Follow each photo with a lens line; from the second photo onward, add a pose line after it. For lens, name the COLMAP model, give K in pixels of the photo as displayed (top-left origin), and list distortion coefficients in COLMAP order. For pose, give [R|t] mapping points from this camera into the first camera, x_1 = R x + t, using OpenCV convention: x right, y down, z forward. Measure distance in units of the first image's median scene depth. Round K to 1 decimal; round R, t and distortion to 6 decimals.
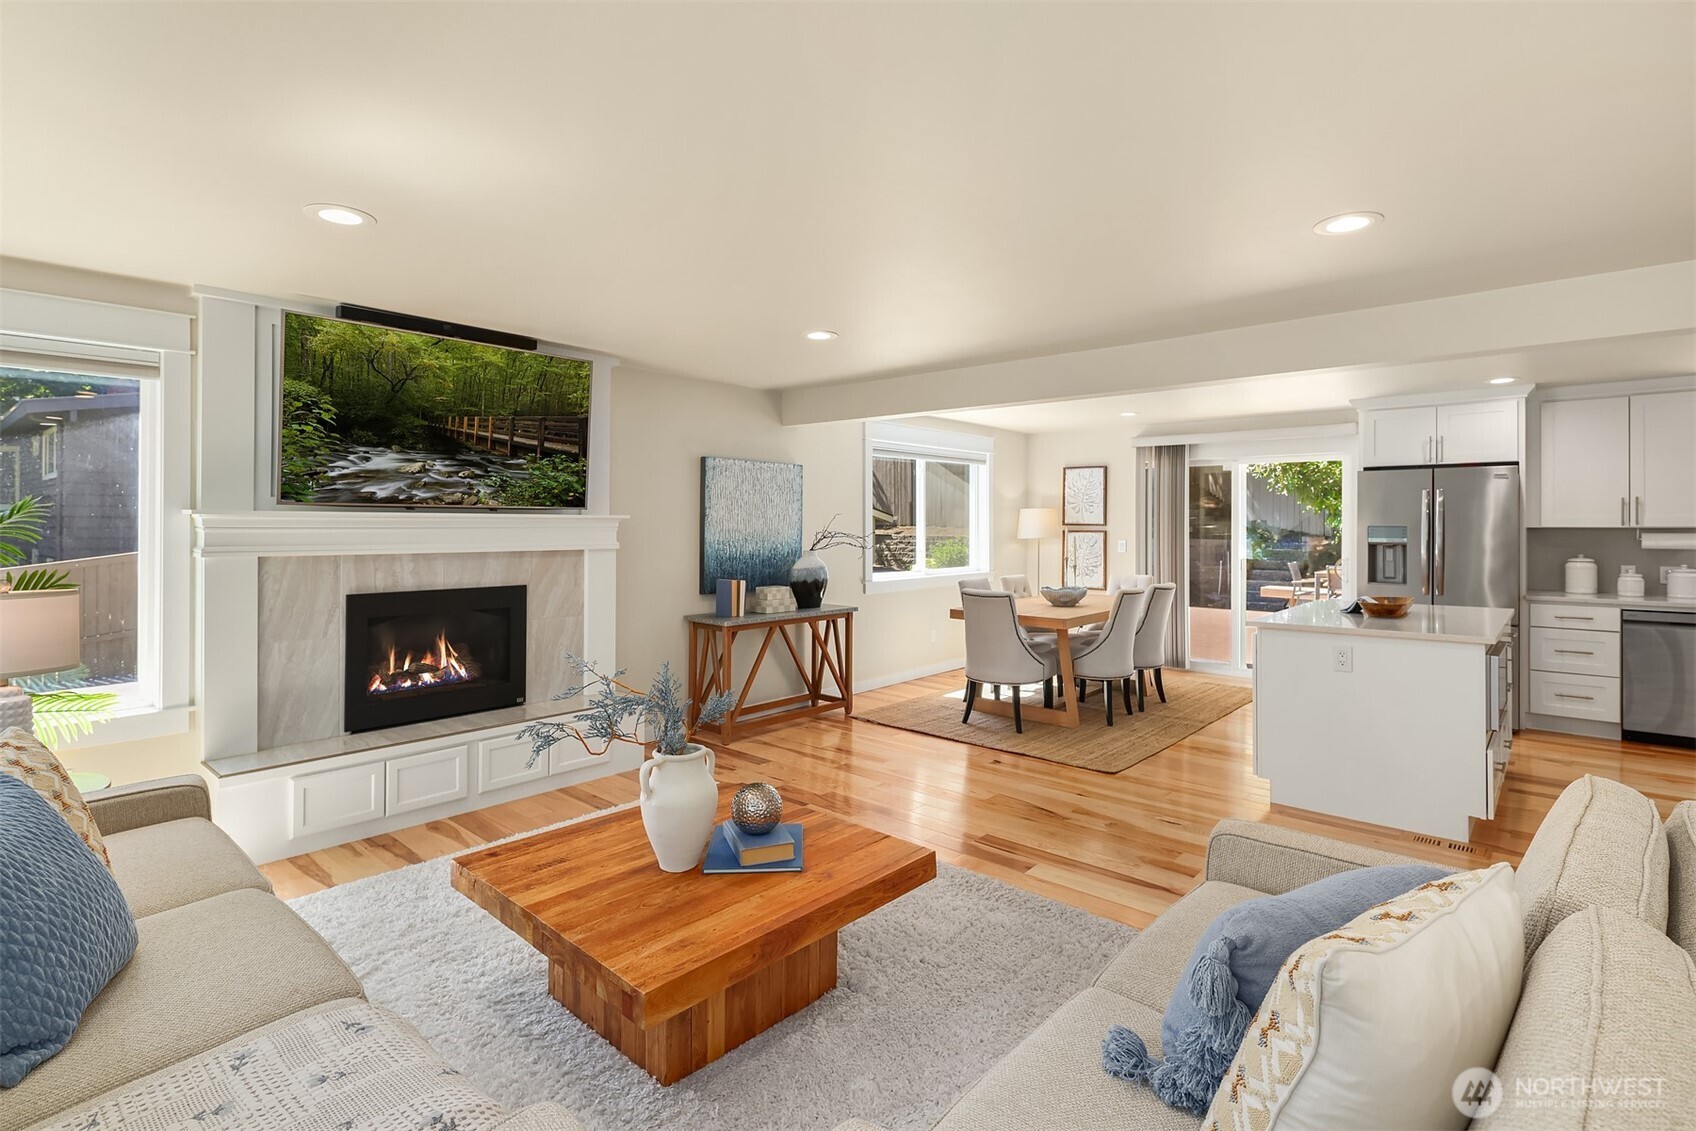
lens RADIAL K [[816.6, 0, 857.3], [0, 816.6, 526.5], [0, 0, 1]] dist [0.004257, -0.003848]
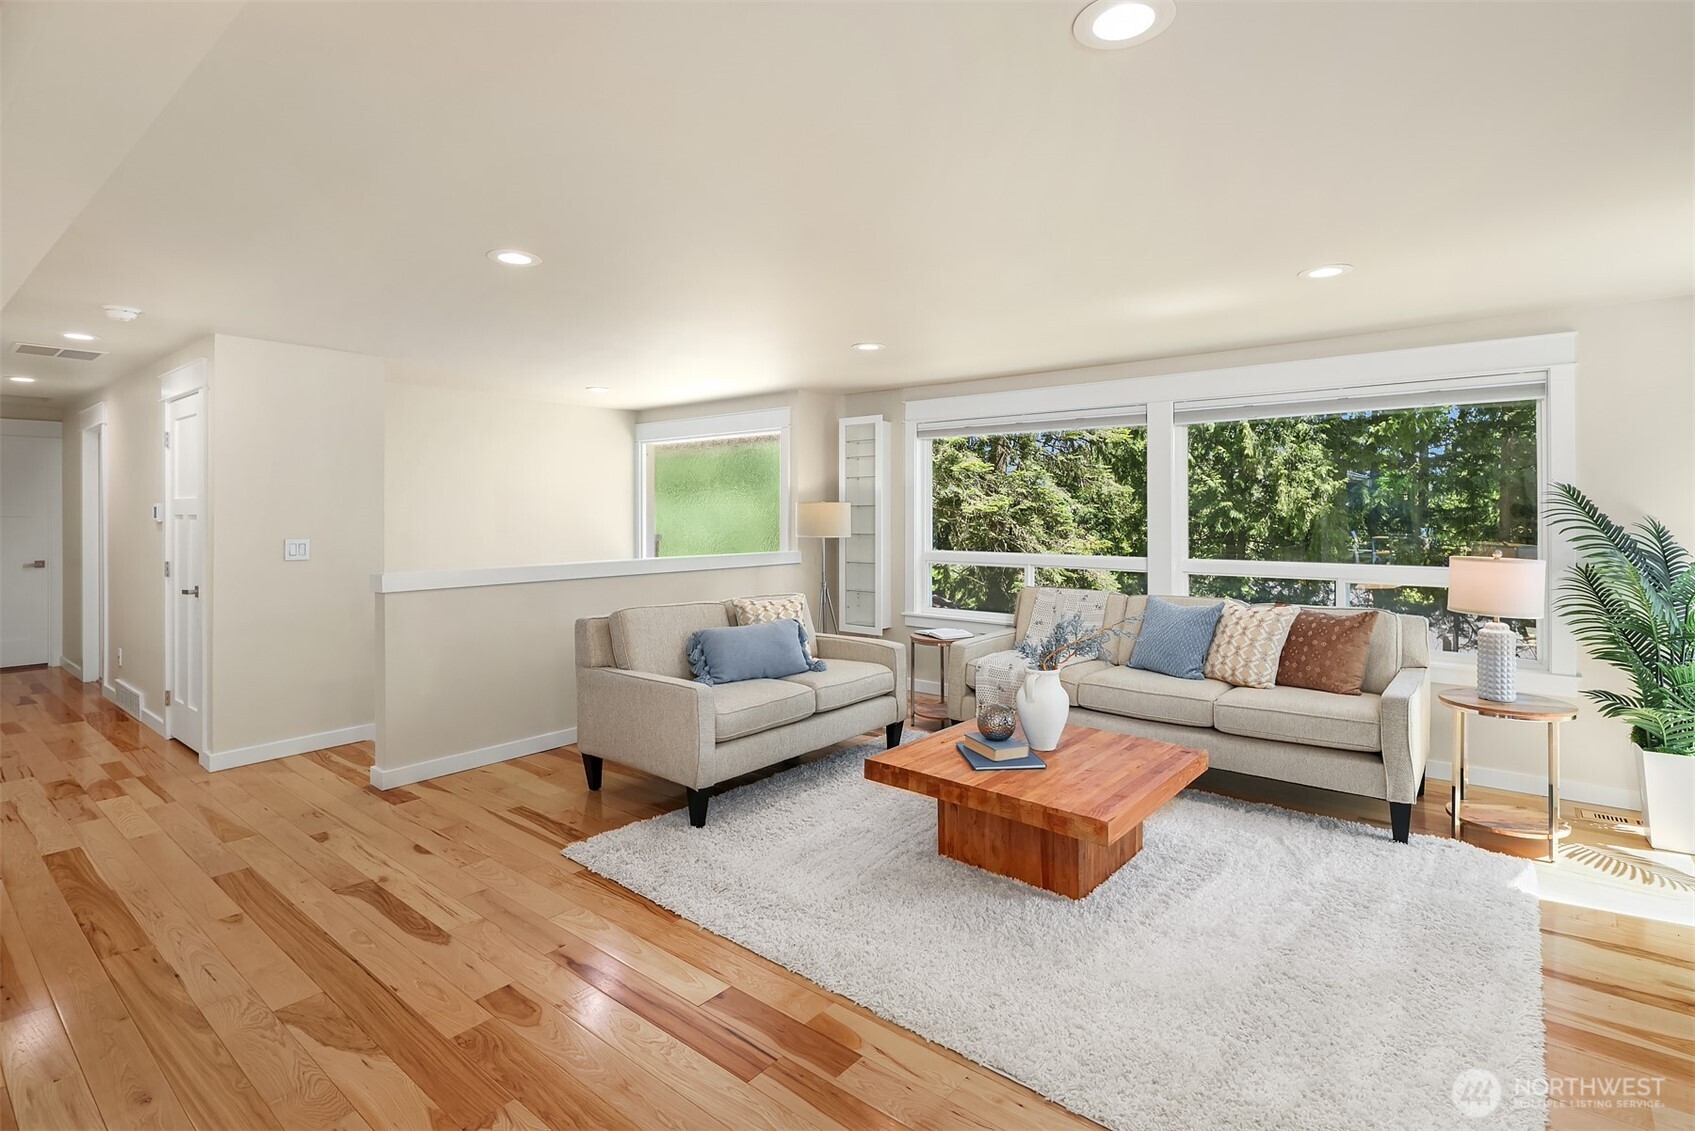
lens RADIAL K [[816.1, 0, 853.6], [0, 816.1, 512.5], [0, 0, 1]] dist [0.004257, -0.003848]
pose [[-0.999415, 0.000226, -0.034202, 0.093148], [0.000222, 1.000000, 0.000127, -0.002967], [0.034202, 0.000120, -0.999415, 1.374768]]
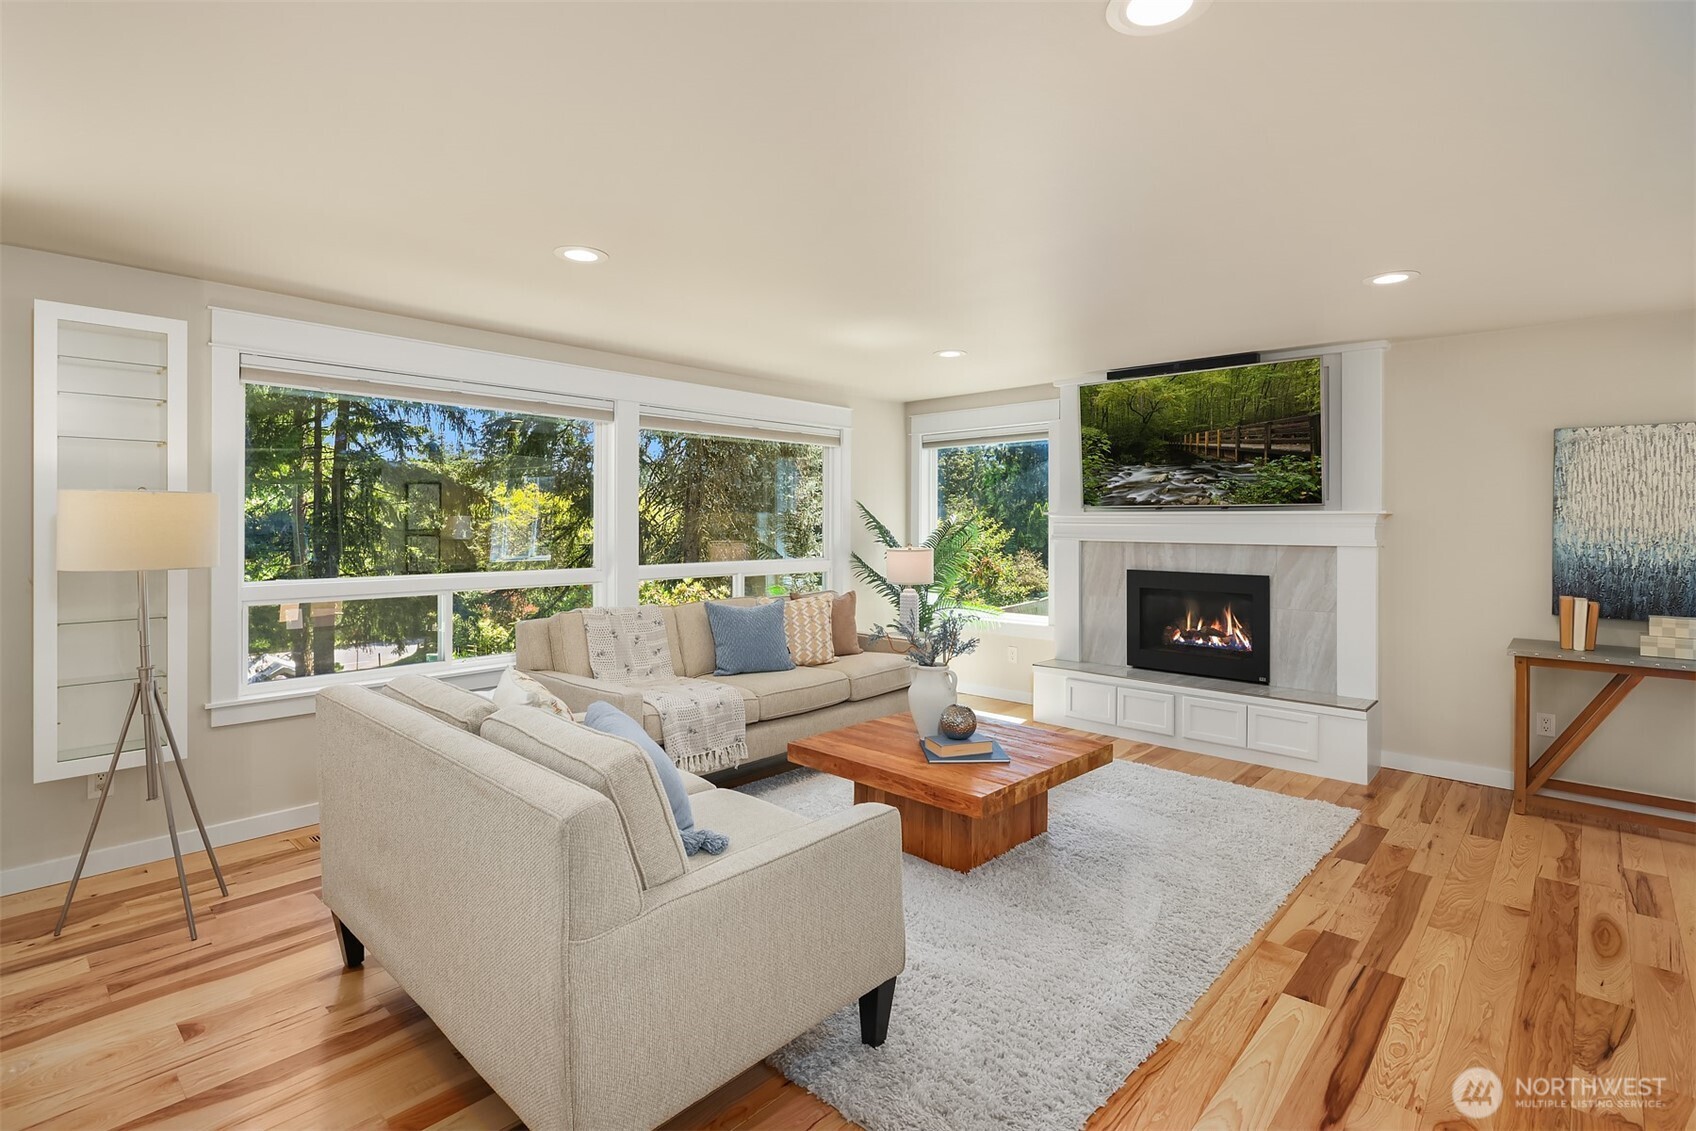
lens RADIAL K [[816.6, 0, 847.4], [0, 816.6, 527.7], [0, 0, 1]] dist [0.004257, -0.003848]
pose [[-0.022350, 0.007989, -0.999718, 0.746740], [-0.004020, 0.999959, 0.008081, 0.000105], [0.999742, 0.004200, -0.022317, 0.491740]]
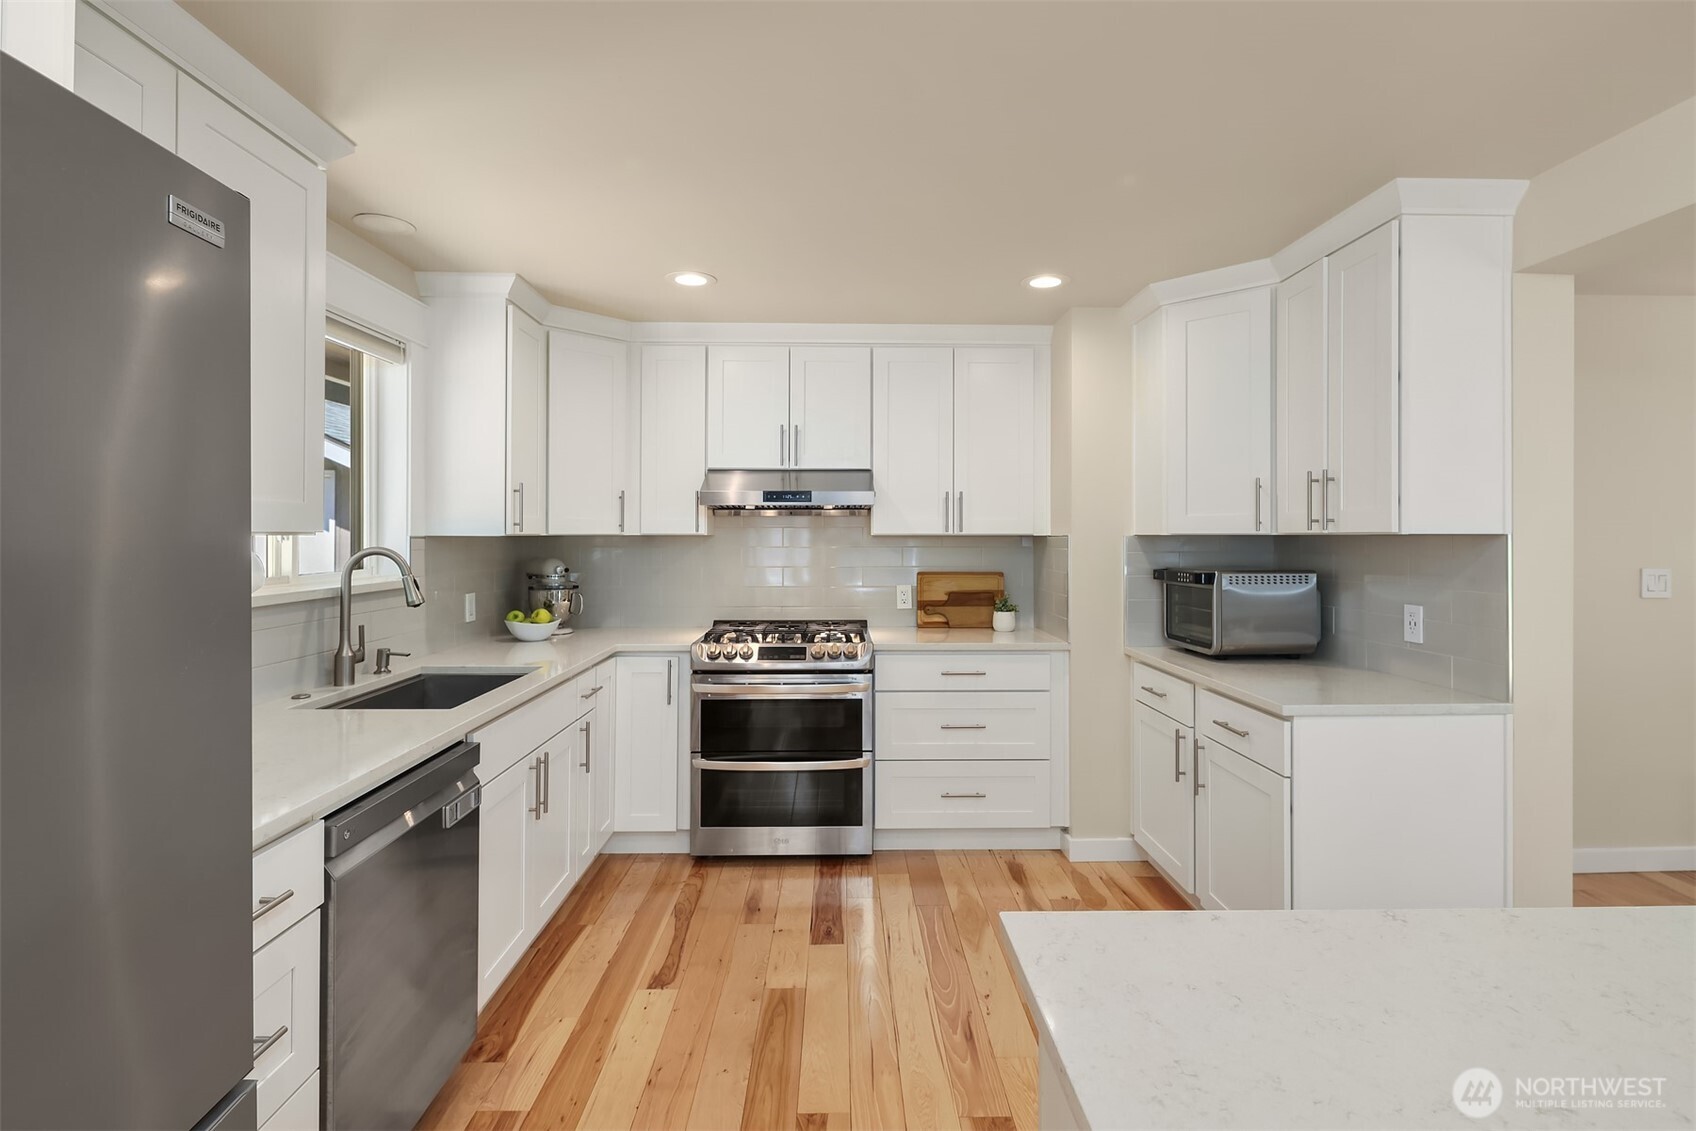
lens RADIAL K [[816.6, 0, 856.2], [0, 816.6, 536.0], [0, 0, 1]] dist [0.004257, -0.003848]
pose [[-0.672398, -0.002526, 0.740186, 0.765535], [-0.001106, 0.999996, 0.002408, 0.000927], [-0.740189, 0.000800, -0.672398, 1.338892]]
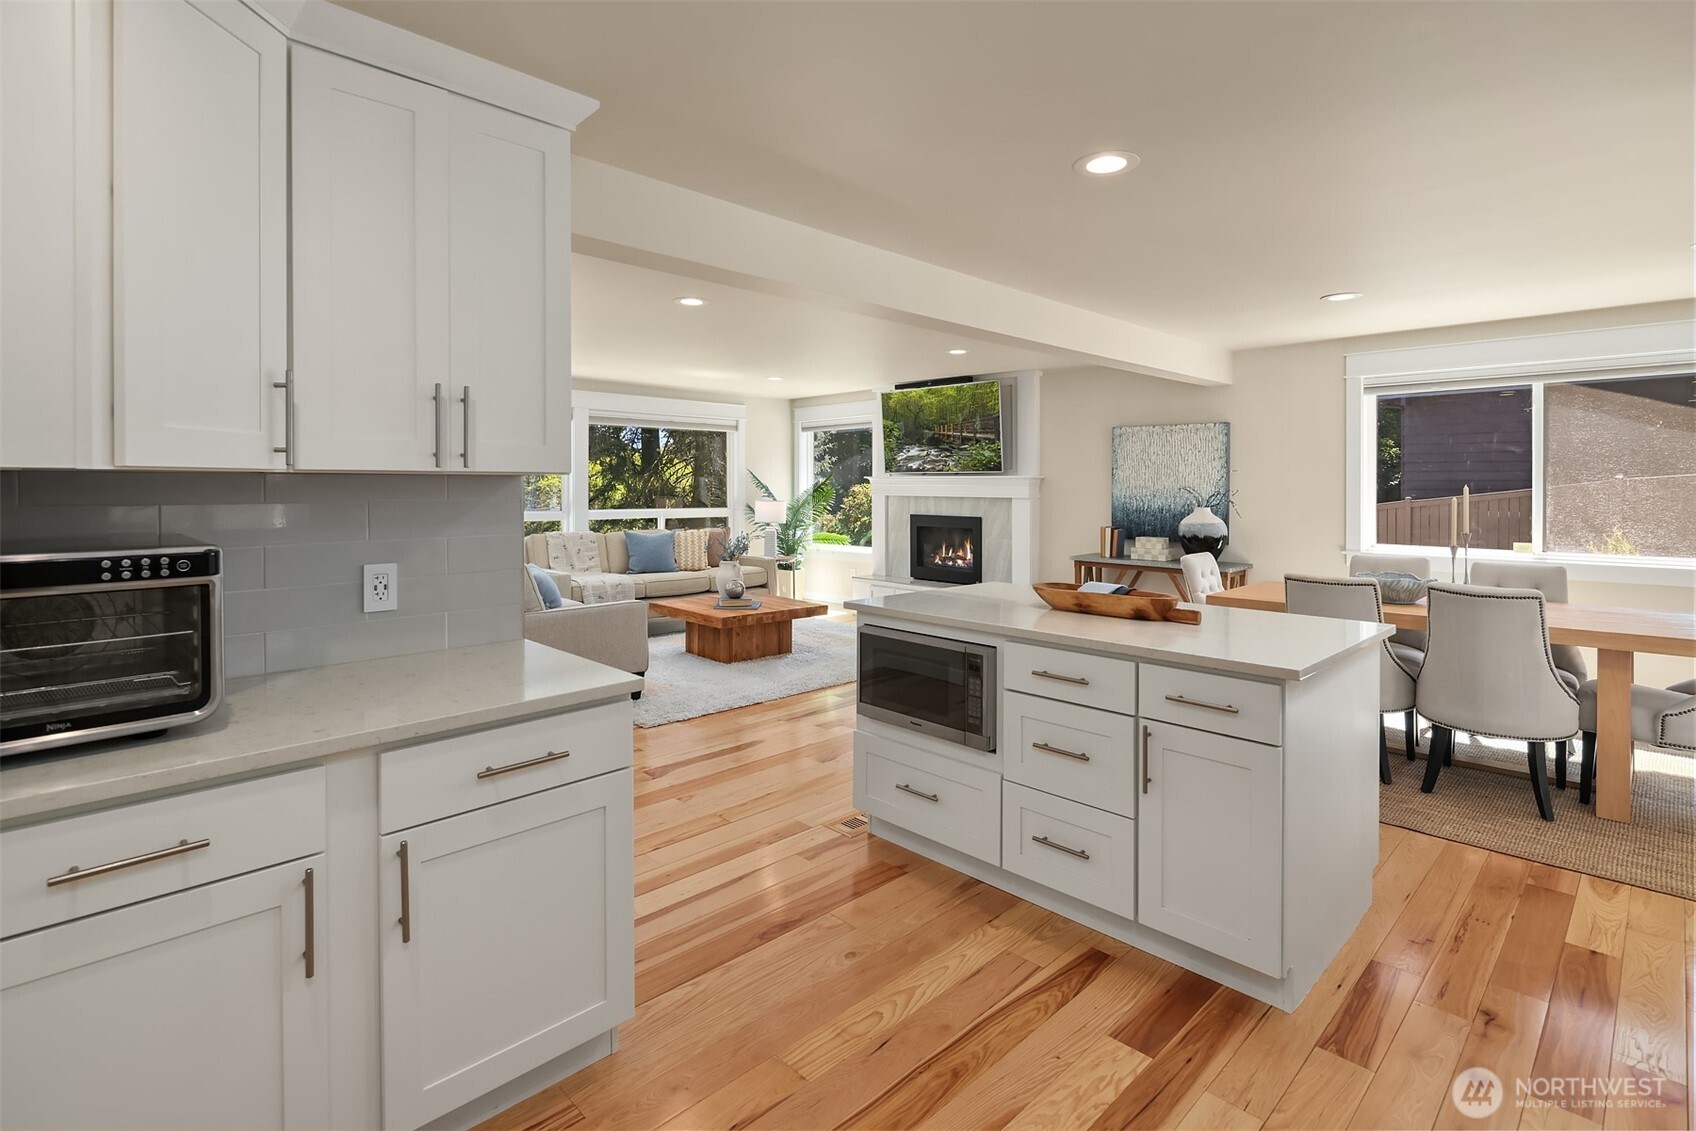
lens RADIAL K [[816.6, 0, 846.1], [0, 816.6, 500.2], [0, 0, 1]] dist [0.004257, -0.003848]
pose [[-0.078325, 0.017947, -0.996766, 1.422811], [-0.005722, 0.999813, 0.018452, 0.006394], [0.996911, 0.007149, -0.078208, 0.909307]]
